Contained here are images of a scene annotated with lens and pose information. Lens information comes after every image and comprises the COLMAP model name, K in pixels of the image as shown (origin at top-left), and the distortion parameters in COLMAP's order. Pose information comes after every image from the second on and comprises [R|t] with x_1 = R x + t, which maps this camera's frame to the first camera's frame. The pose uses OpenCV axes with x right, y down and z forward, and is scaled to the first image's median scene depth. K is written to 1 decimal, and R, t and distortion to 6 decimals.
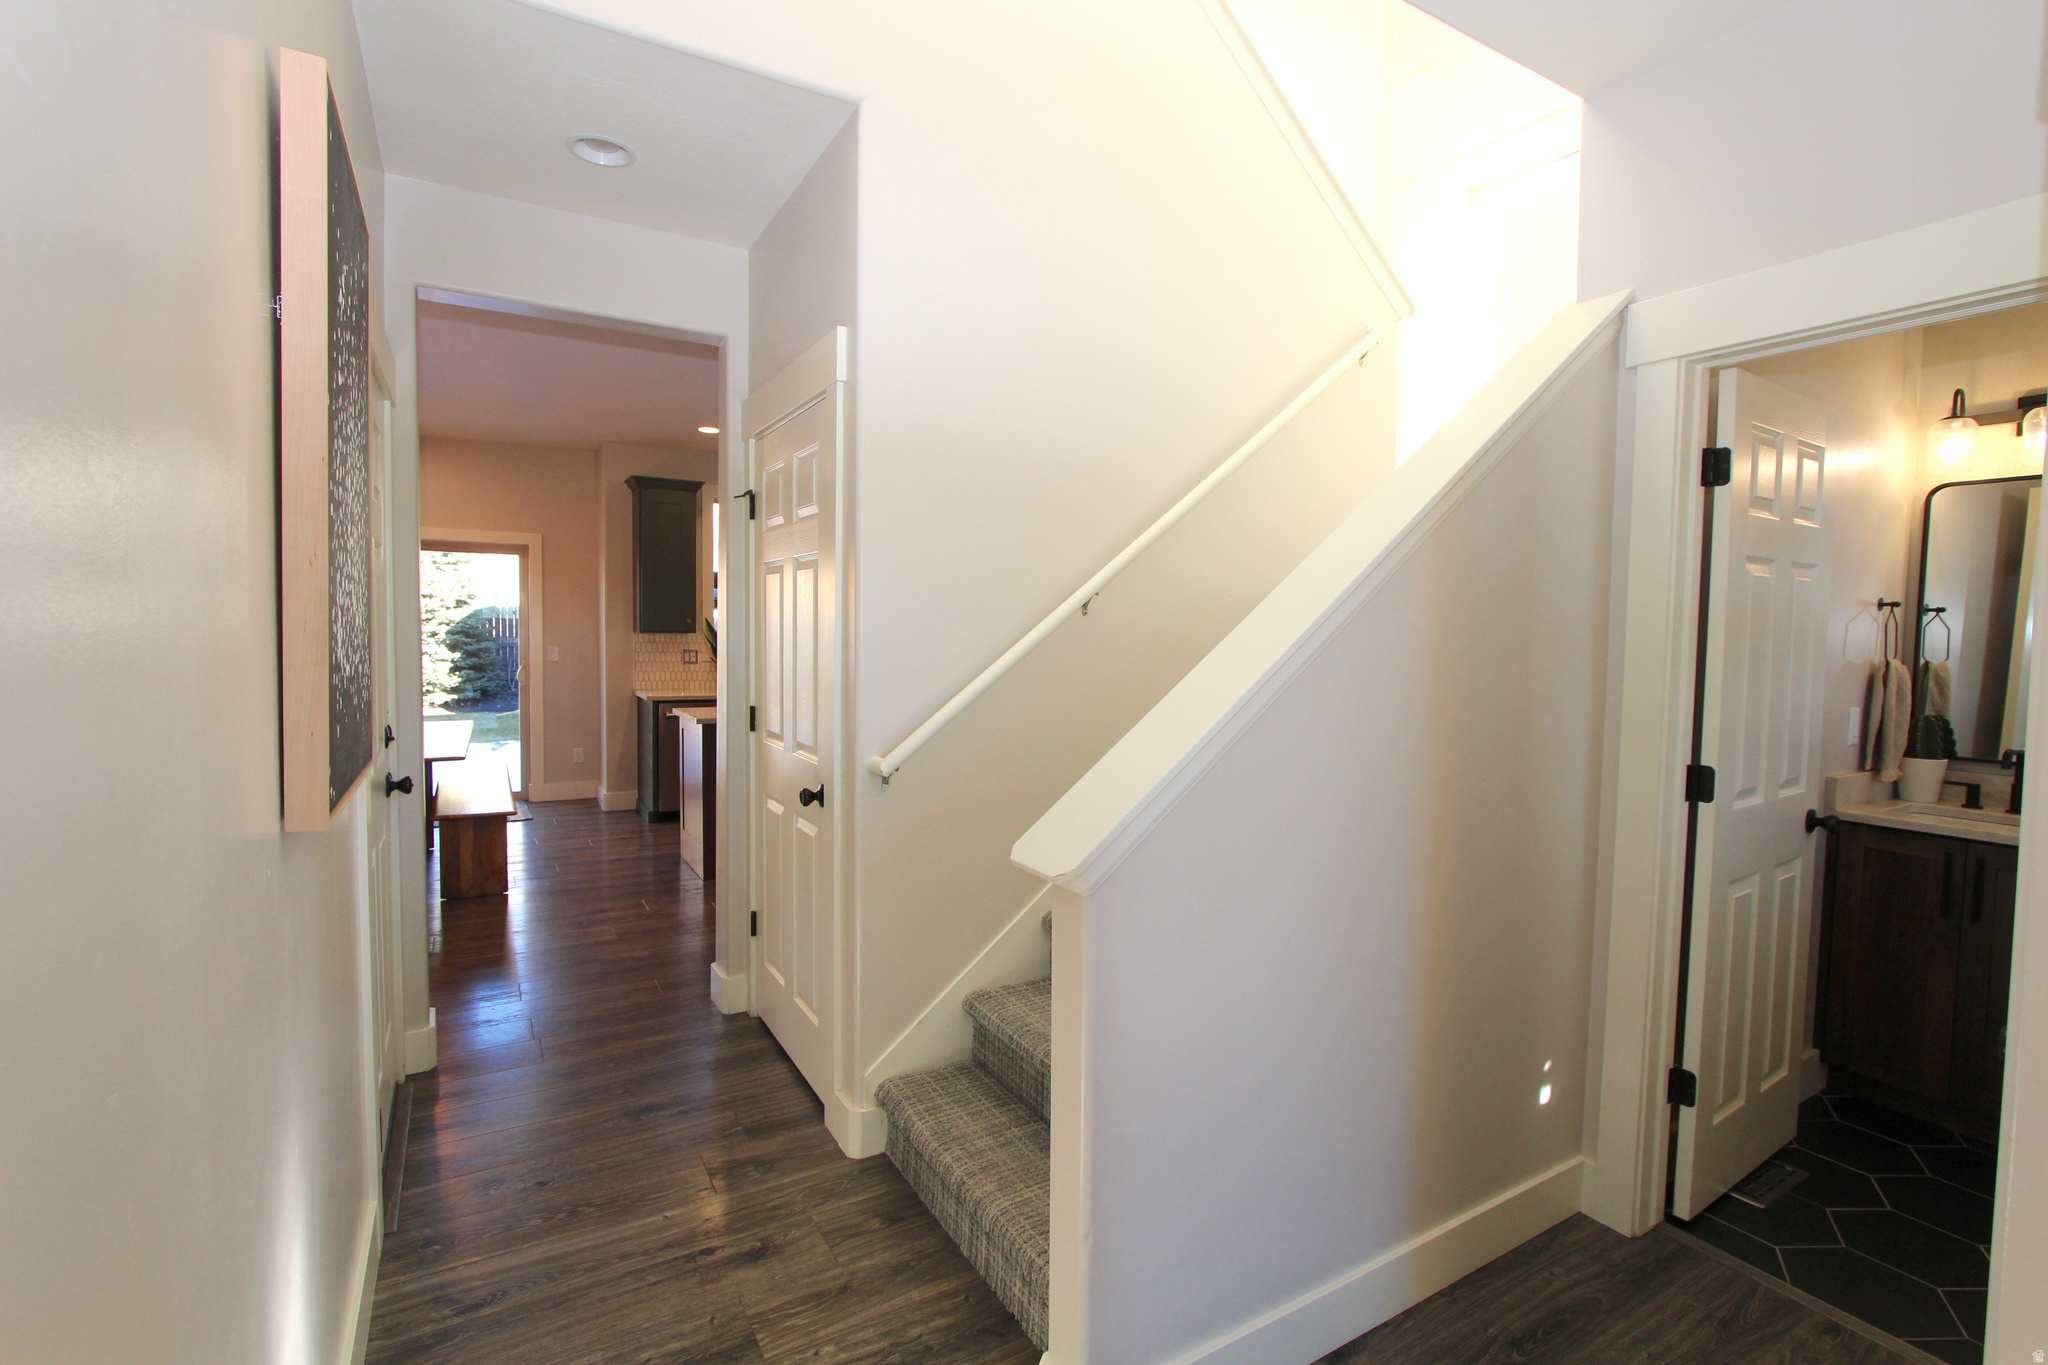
lens RADIAL K [[932.9, 0, 1027.7], [0, 932.9, 681.5], [0, 0, 1]] dist [-0.017230, 0.000980]
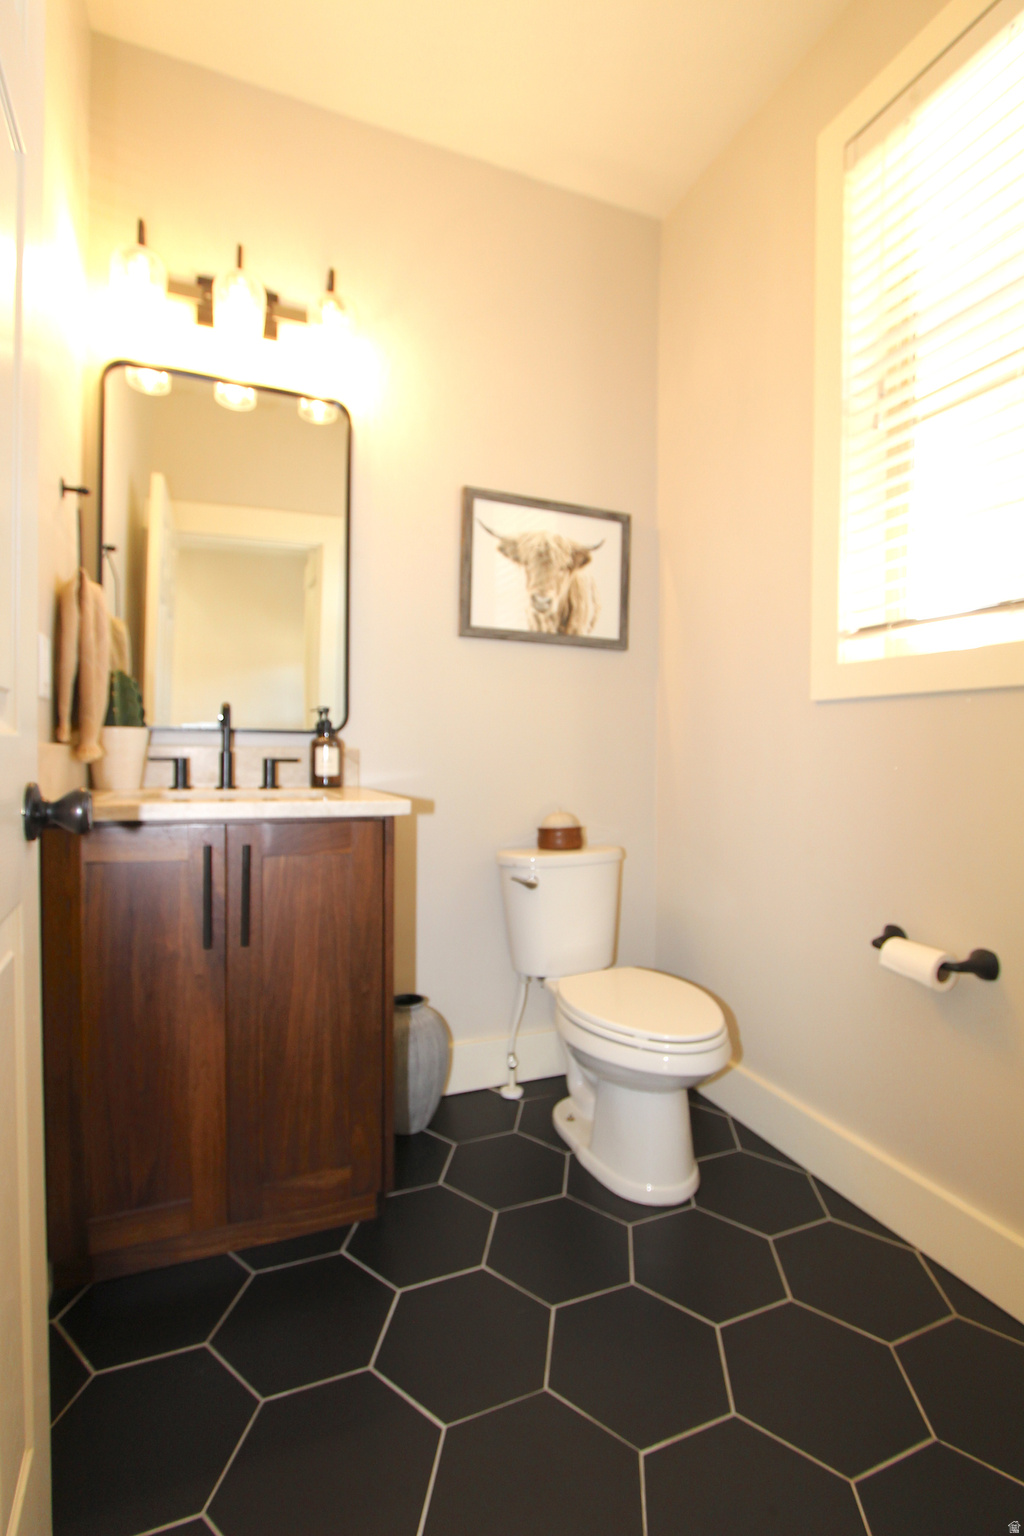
lens RADIAL K [[699.7, 0, 508.2], [0, 699.7, 765.9], [0, 0, 1]] dist [-0.017230, 0.000980]
pose [[0.145698, -0.033127, 0.988774, 0.489806], [0.043495, 0.998687, 0.027050, 0.112899], [-0.988373, 0.039066, 0.146947, 0.633227]]
